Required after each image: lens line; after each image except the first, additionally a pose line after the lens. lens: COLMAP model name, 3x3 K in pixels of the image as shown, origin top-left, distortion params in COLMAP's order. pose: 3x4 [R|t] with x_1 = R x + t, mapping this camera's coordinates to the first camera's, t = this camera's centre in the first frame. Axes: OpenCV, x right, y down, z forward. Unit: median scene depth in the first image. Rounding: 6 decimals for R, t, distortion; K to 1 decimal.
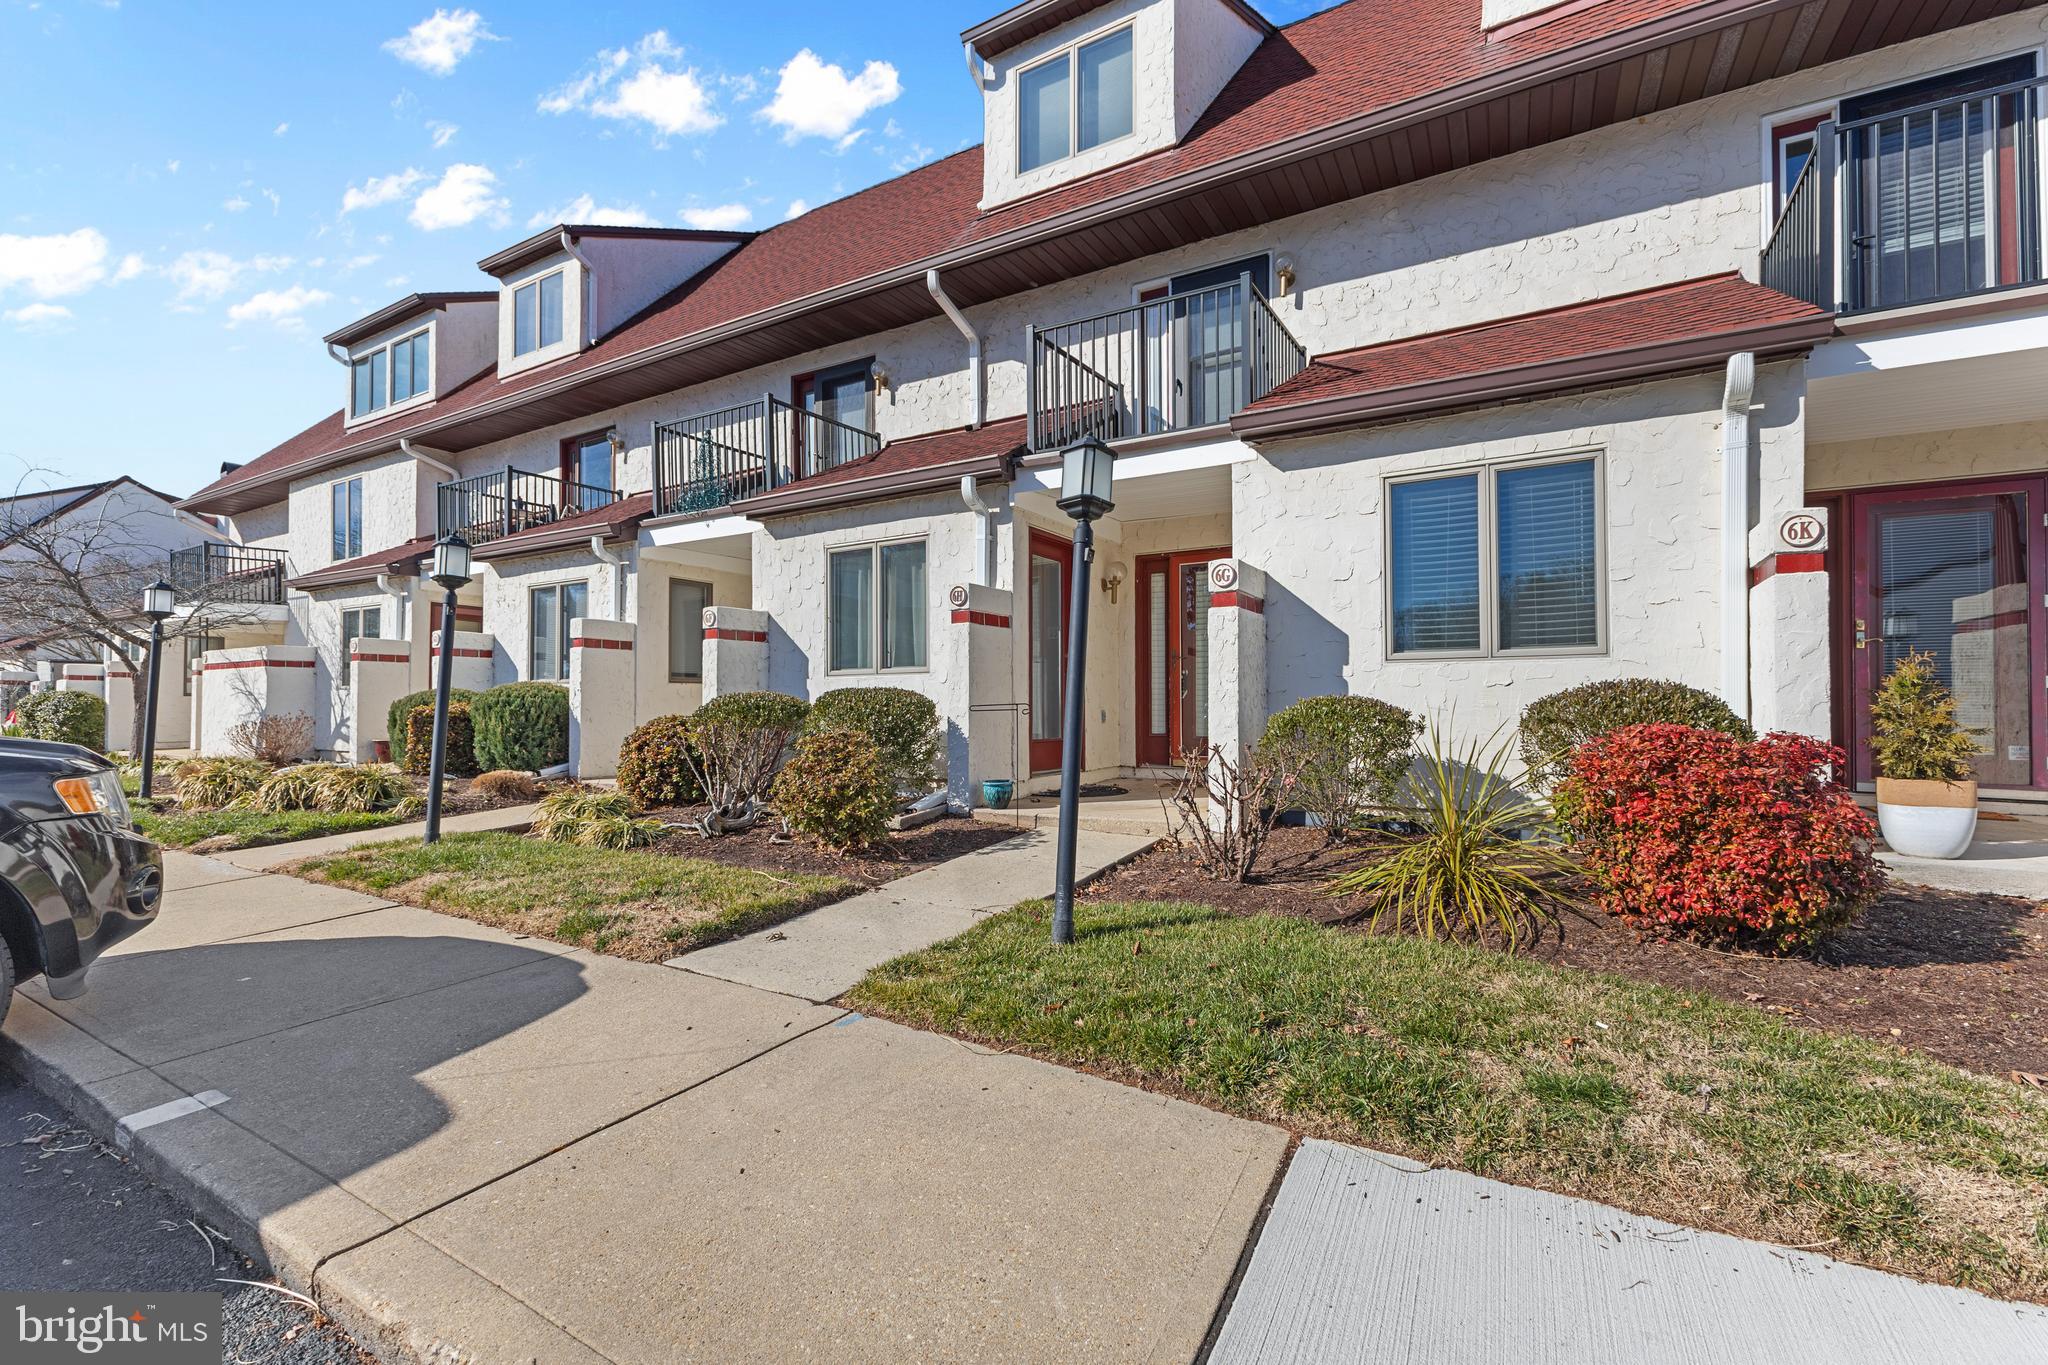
lens RADIAL K [[879.3, 0, 1025.8], [0, 879.3, 674.0], [0, 0, 1]] dist [0.017998, -0.005485]
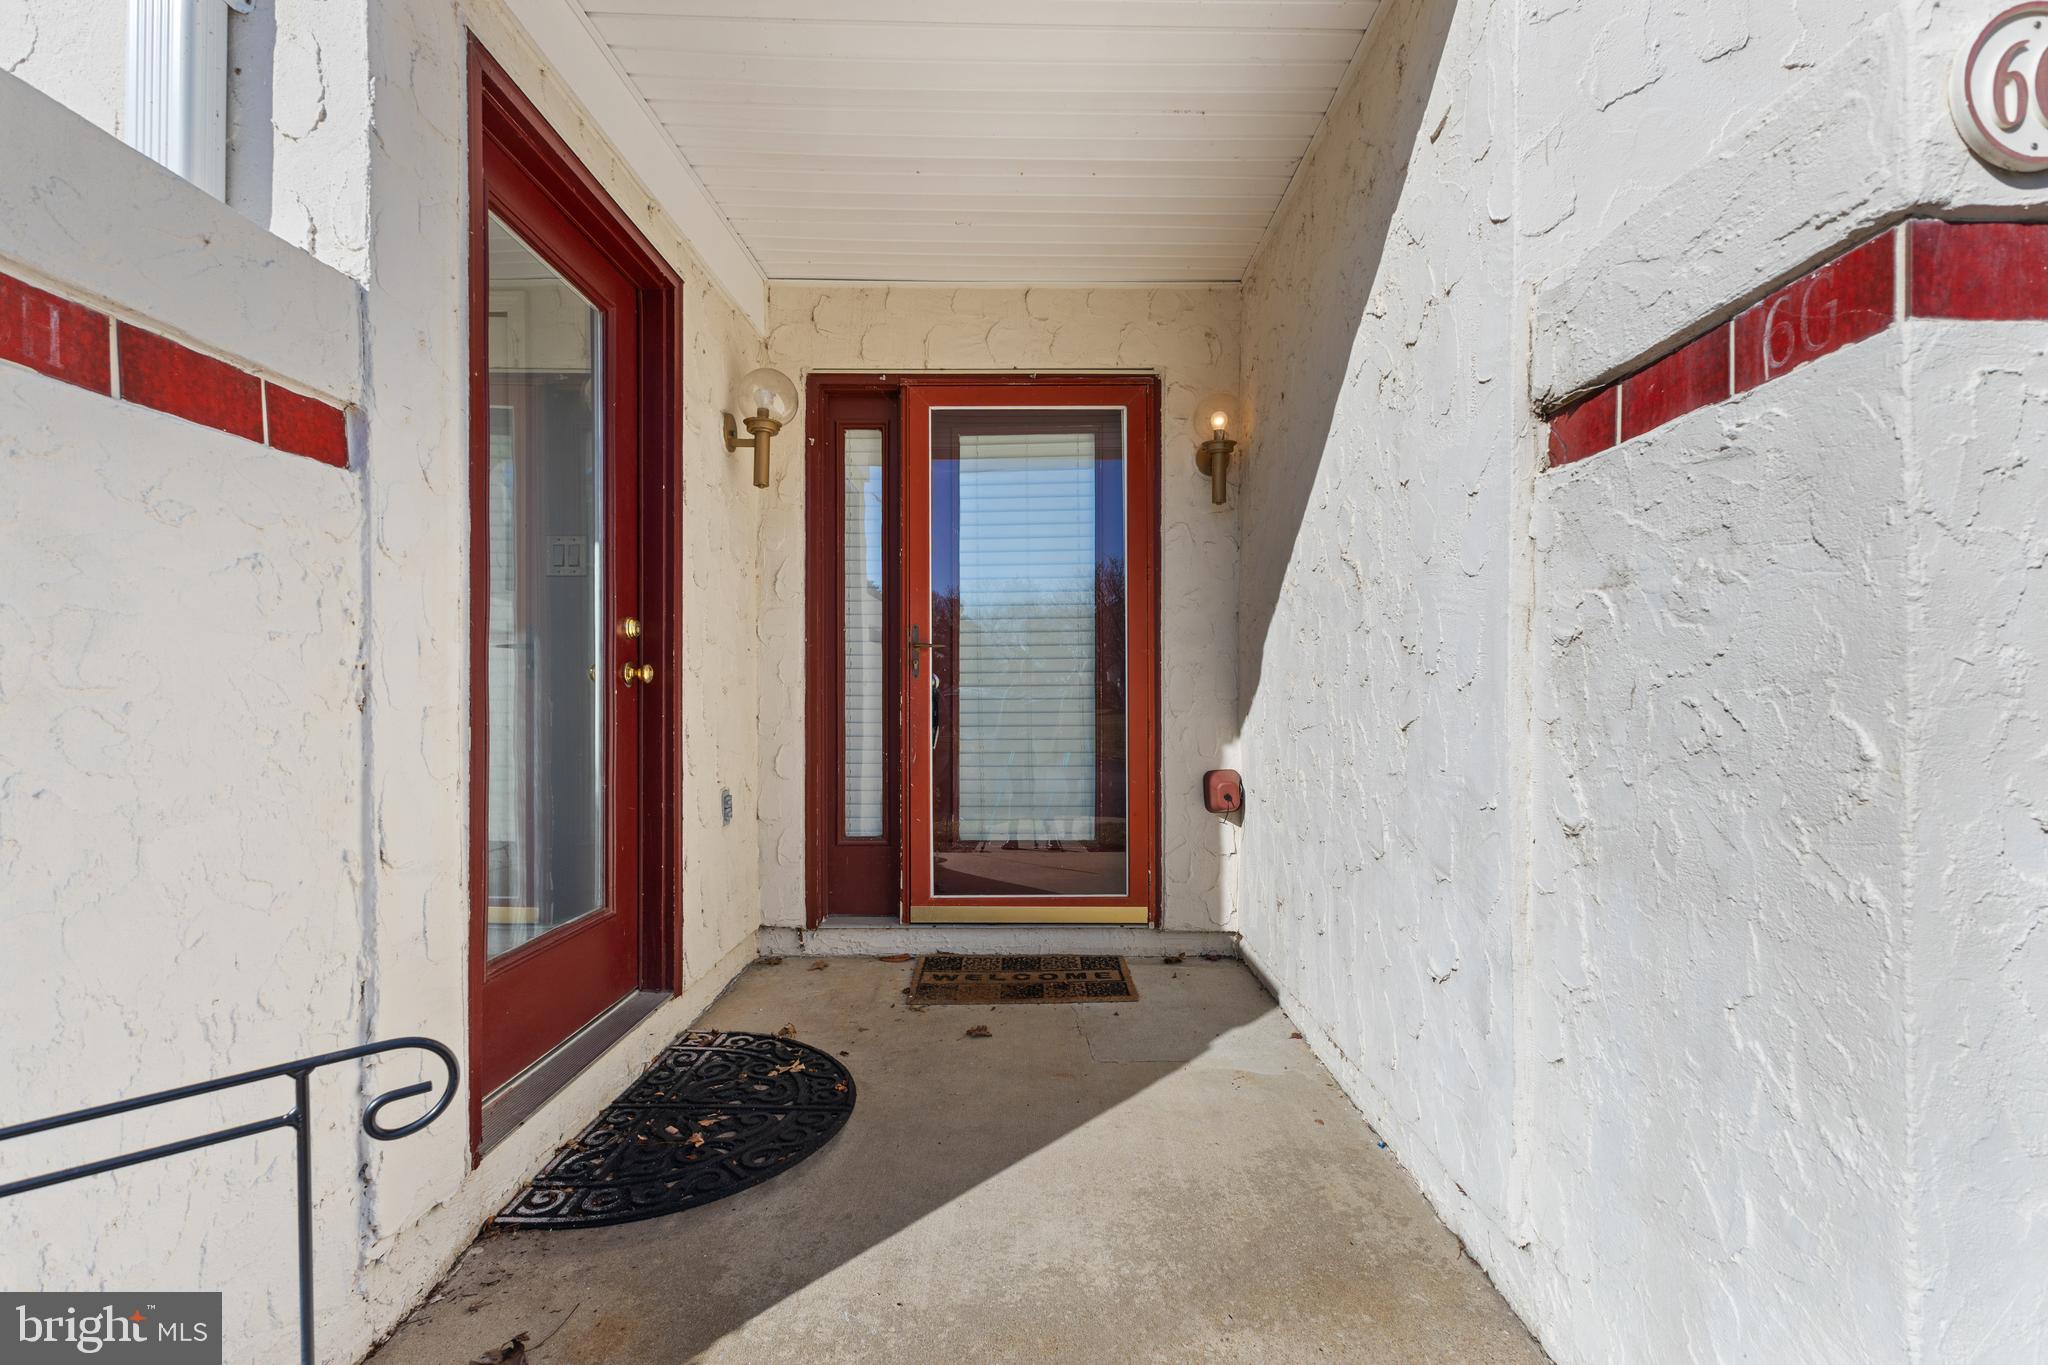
lens RADIAL K [[890.2, 0, 1022.5], [0, 890.2, 690.8], [0, 0, 1]] dist [0.010230, -0.001347]
pose [[0.857238, 0.002842, 0.514913, 0.005994], [-0.021065, 0.999341, 0.029554, -0.011018], [-0.514489, -0.036182, 0.856733, 0.633551]]
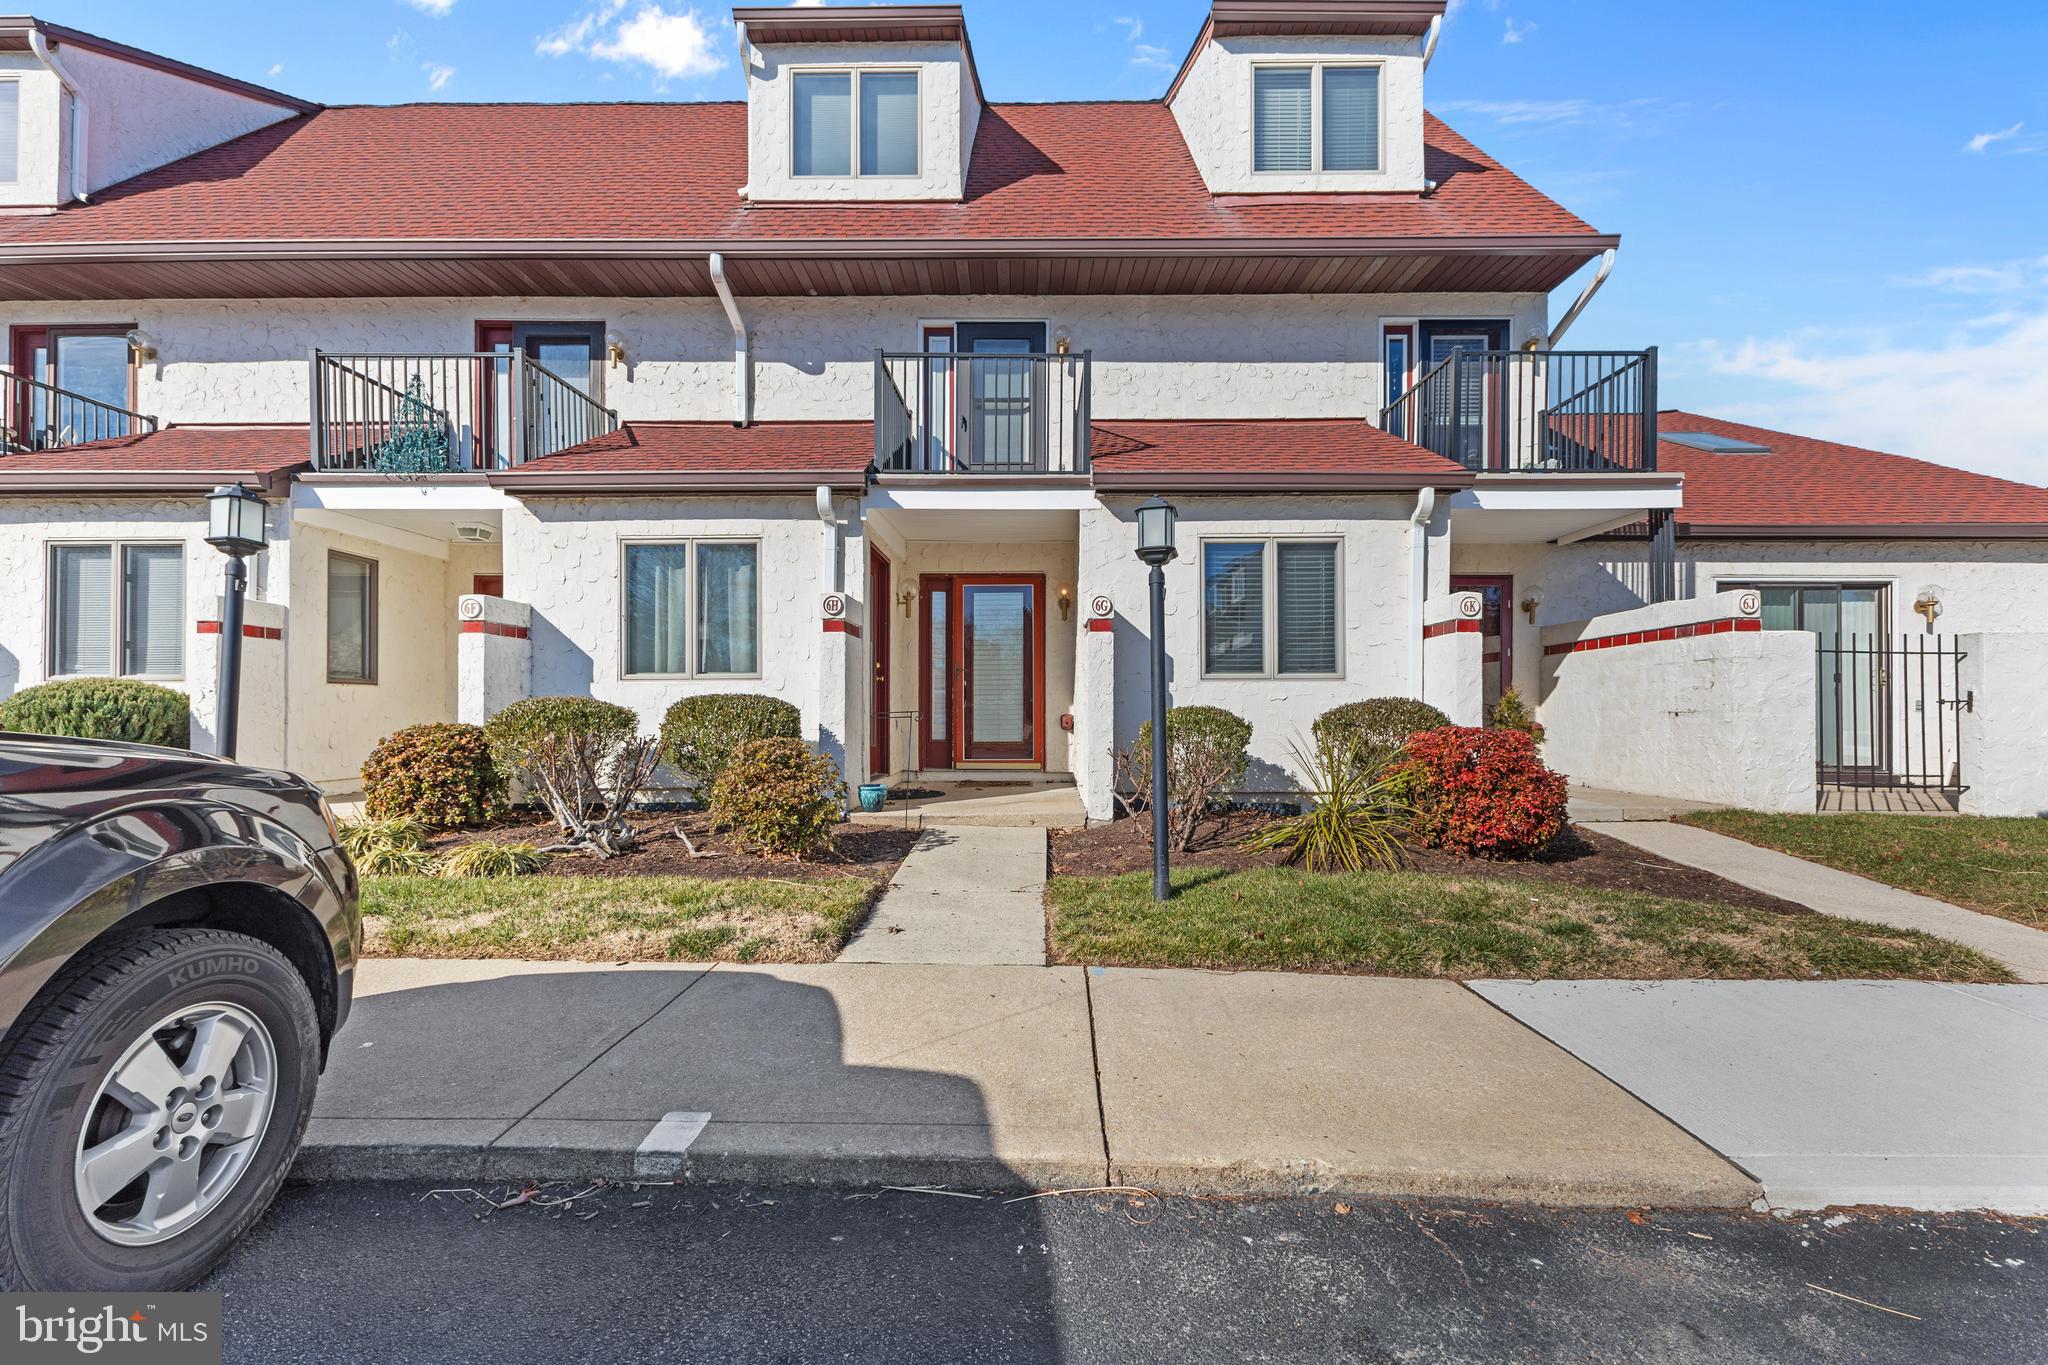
lens RADIAL K [[890.2, 0, 1022.5], [0, 890.2, 690.8], [0, 0, 1]] dist [0.010230, -0.001347]
pose [[0.869082, 0.015661, 0.494420, -0.308321], [-0.020731, 0.999774, 0.004772, 0.000450], [-0.494233, -0.014397, 0.869210, -0.004312]]
